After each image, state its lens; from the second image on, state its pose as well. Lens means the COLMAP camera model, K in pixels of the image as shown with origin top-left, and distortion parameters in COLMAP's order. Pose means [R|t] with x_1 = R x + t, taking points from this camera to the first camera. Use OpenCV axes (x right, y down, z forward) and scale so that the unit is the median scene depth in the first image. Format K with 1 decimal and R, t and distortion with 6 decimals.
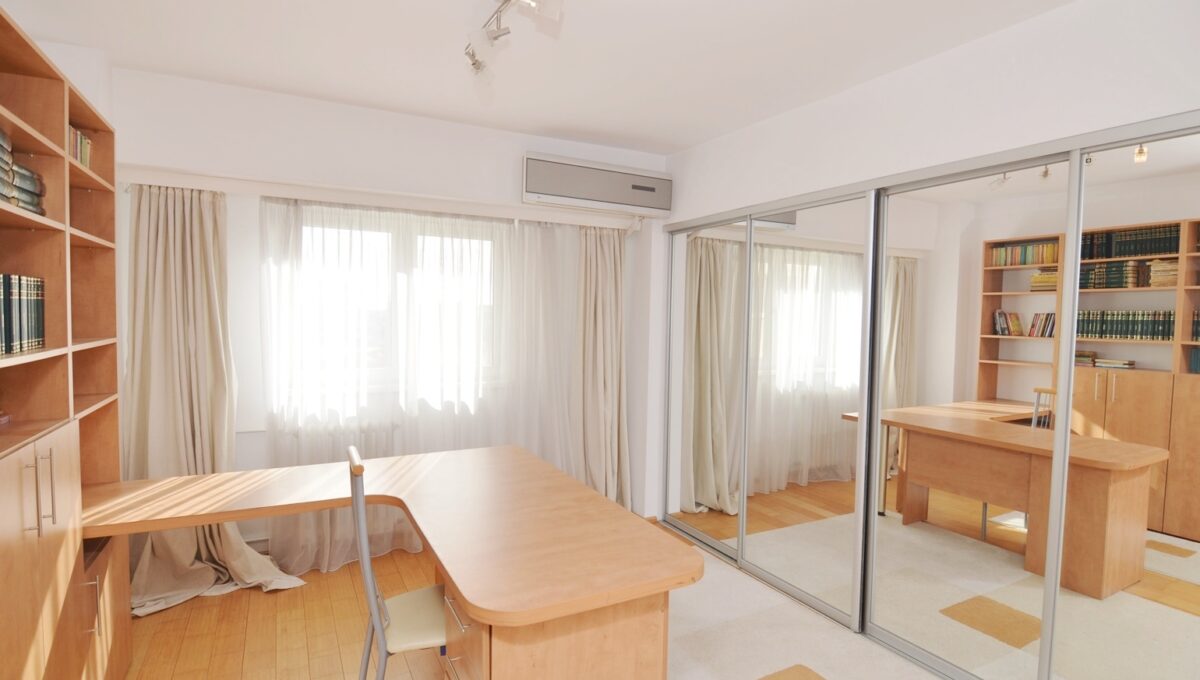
lens RADIAL K [[589.9, 0, 596.1], [0, 589.9, 340.5], [0, 0, 1]] dist [0.001491, -0.015966]
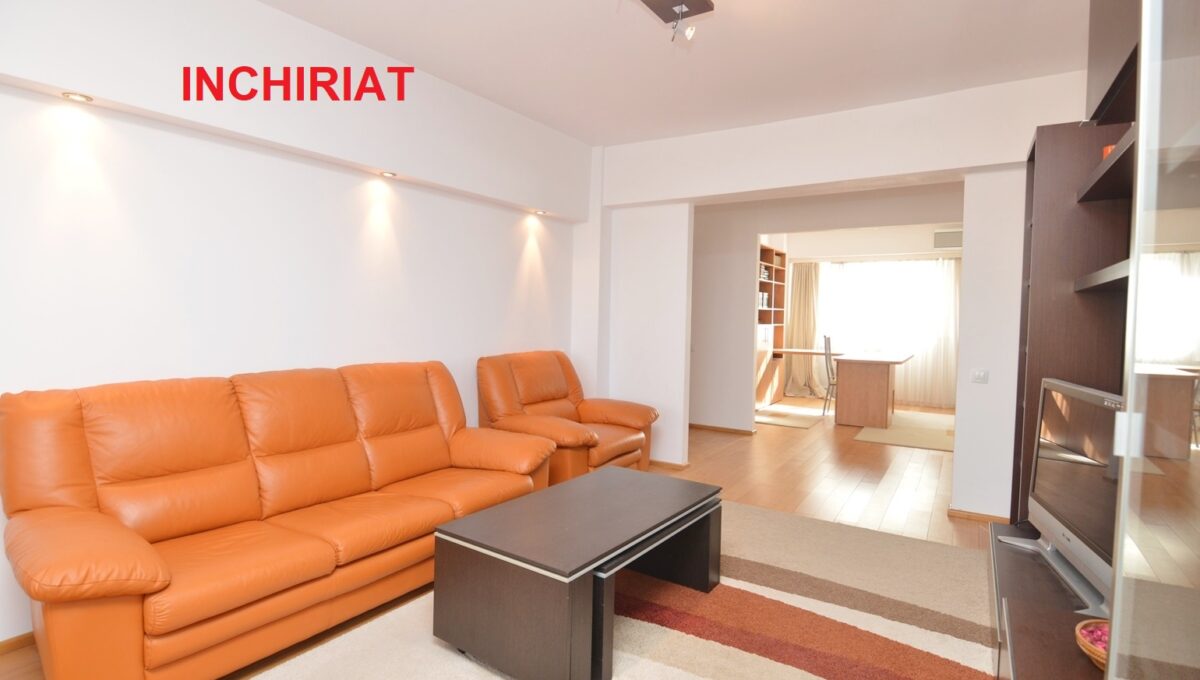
lens RADIAL K [[589.9, 0, 596.1], [0, 589.9, 340.5], [0, 0, 1]] dist [0.001491, -0.015966]
pose [[0.501978, 0.024440, -0.864535, 1.288196], [-0.043924, 0.999031, 0.002739, 0.169221], [0.863764, 0.036599, 0.502565, -1.348150]]
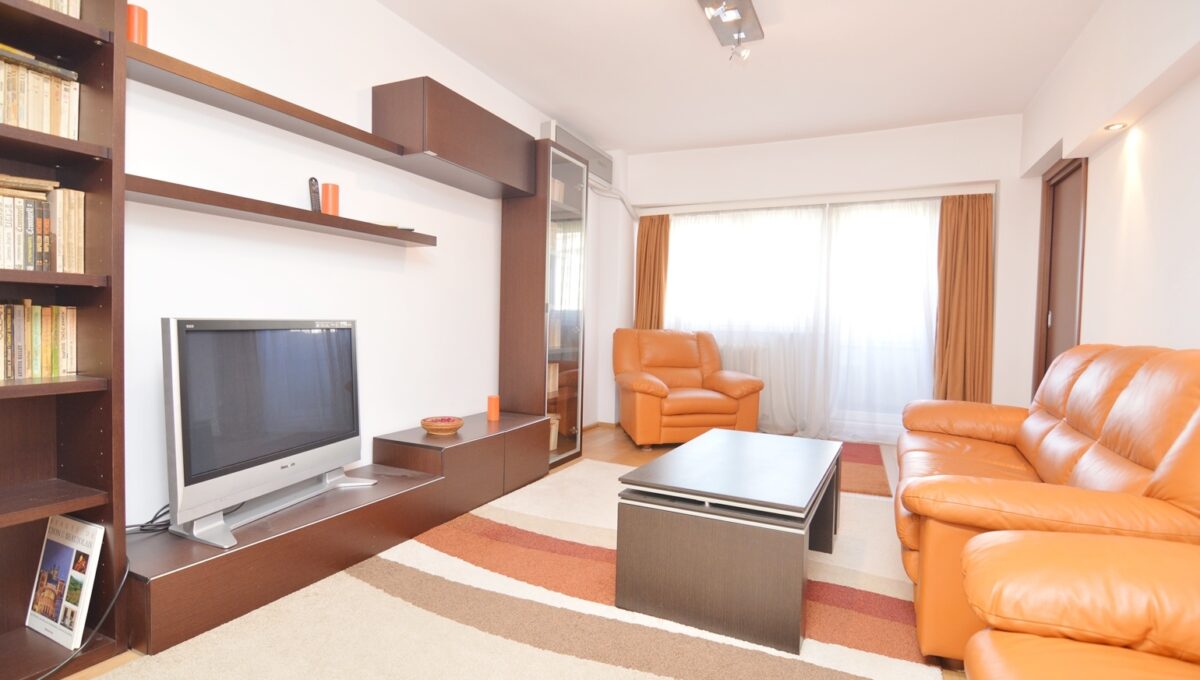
lens RADIAL K [[589.9, 0, 596.1], [0, 589.9, 340.5], [0, 0, 1]] dist [0.001491, -0.015966]
pose [[-0.611931, -0.065288, 0.788212, 0.196489], [-0.004289, 0.996846, 0.079240, 0.173984], [-0.790900, 0.045109, -0.610281, -0.373500]]
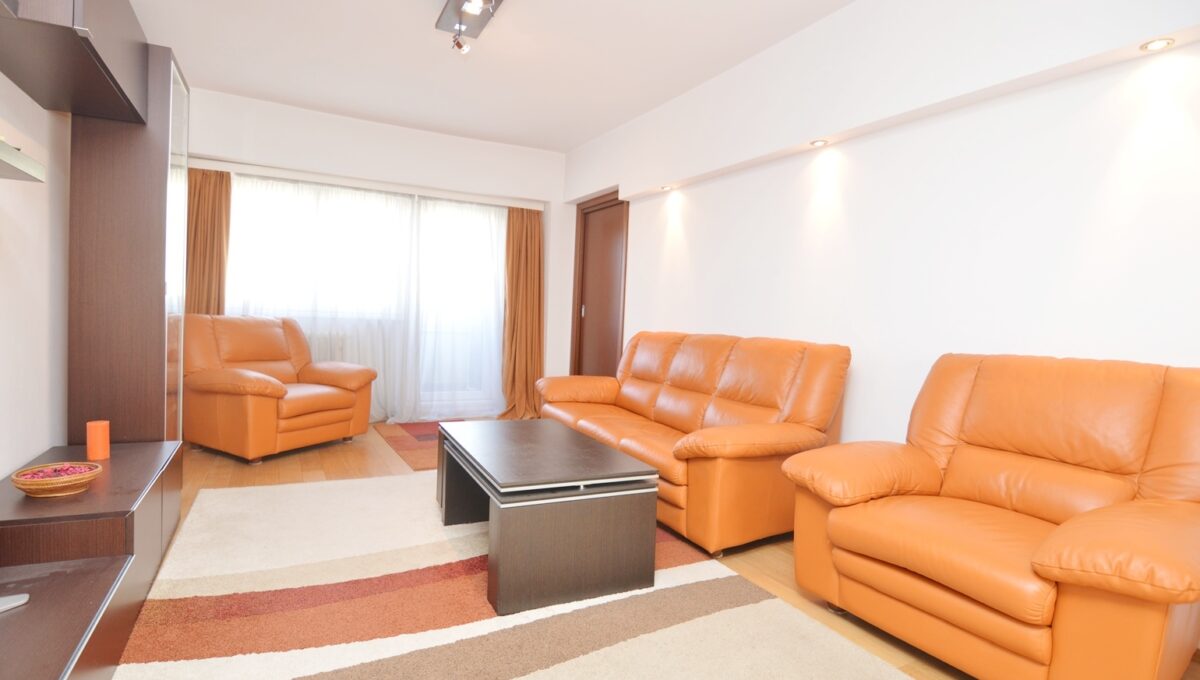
lens RADIAL K [[589.9, 0, 596.1], [0, 589.9, 340.5], [0, 0, 1]] dist [0.001491, -0.015966]
pose [[-0.997554, -0.065578, -0.024210, 0.581419], [-0.067314, 0.994546, 0.079672, 0.169126], [0.018854, 0.081107, -0.996527, -0.182584]]
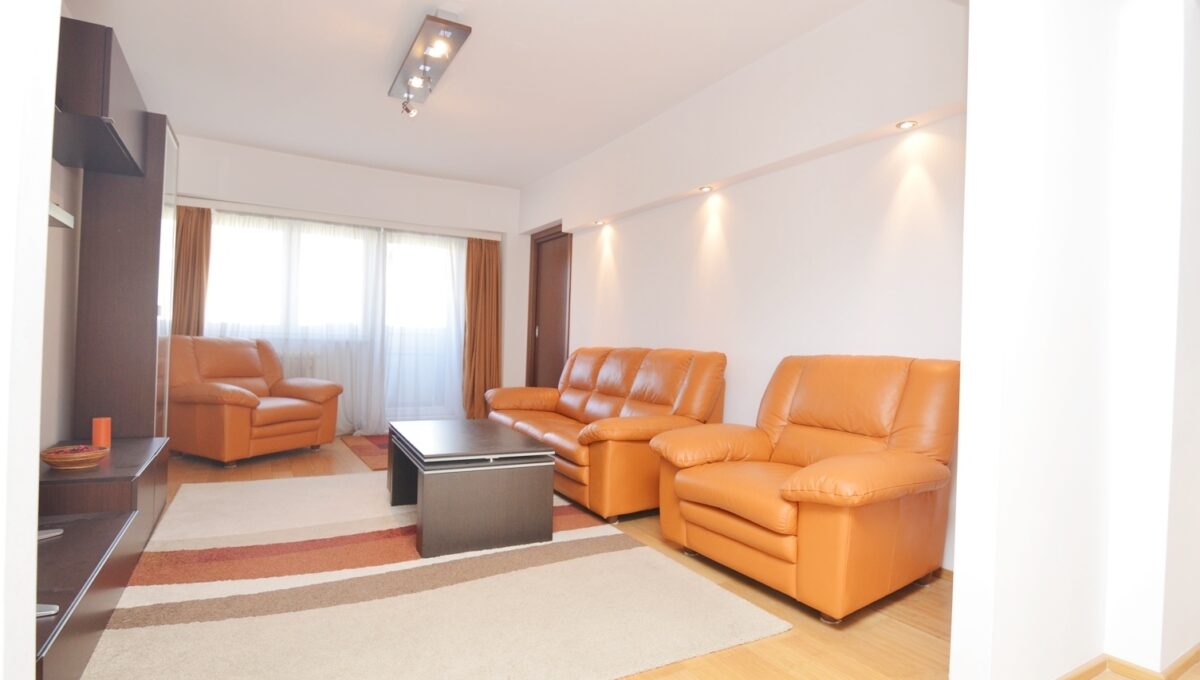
lens RADIAL K [[603.6, 0, 612.2], [0, 603.6, 341.3], [0, 0, 1]] dist [0.000482, -0.016773]
pose [[-0.996352, -0.056783, -0.063710, 0.467426], [-0.058992, 0.997701, 0.033353, 0.175294], [0.061670, 0.036989, -0.997411, 0.034740]]
